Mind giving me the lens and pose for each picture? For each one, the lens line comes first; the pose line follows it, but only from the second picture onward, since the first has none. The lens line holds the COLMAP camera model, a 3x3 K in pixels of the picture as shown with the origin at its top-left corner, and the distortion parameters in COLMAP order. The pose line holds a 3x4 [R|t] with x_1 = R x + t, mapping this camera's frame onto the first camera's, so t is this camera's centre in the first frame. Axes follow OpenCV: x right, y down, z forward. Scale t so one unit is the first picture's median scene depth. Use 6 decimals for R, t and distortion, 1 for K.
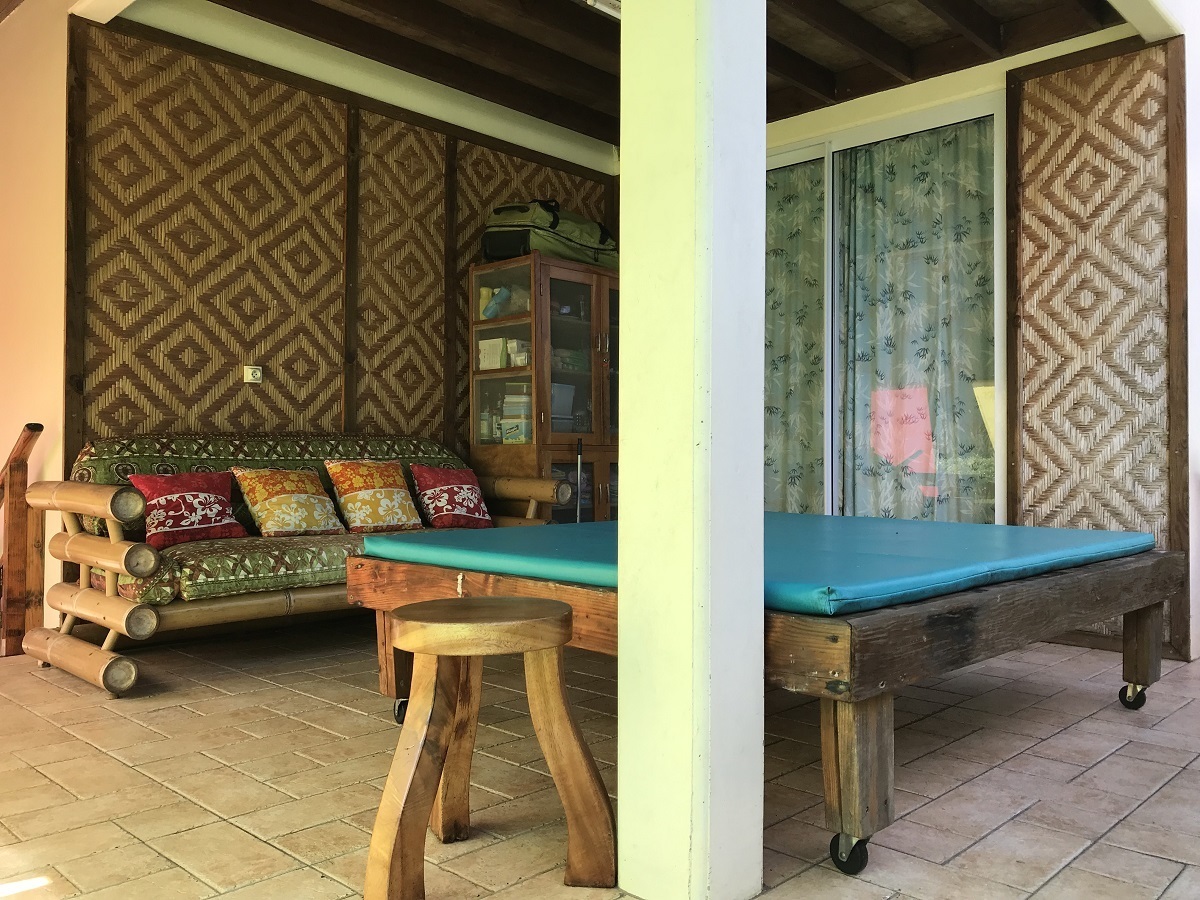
lens RADIAL K [[983.2, 0, 590.3], [0, 983.2, 451.2], [0, 0, 1]] dist [0.030822, -0.002640]
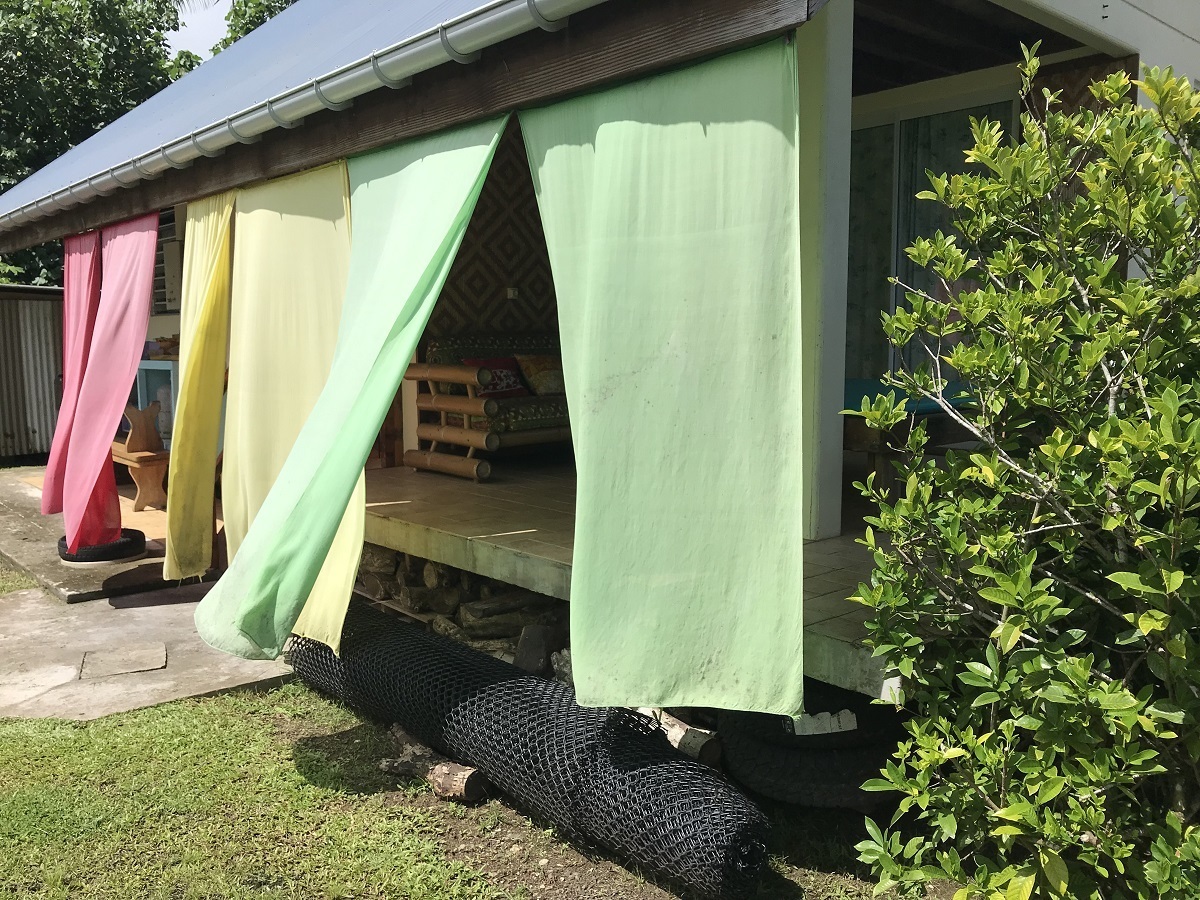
lens RADIAL K [[983.2, 0, 609.7], [0, 983.2, 460.5], [0, 0, 1]] dist [0.030822, -0.002640]
pose [[0.998213, -0.003328, -0.059666, -0.100265], [0.011307, 0.990930, 0.133902, -0.022937], [0.058679, -0.134338, 0.989197, -0.570178]]
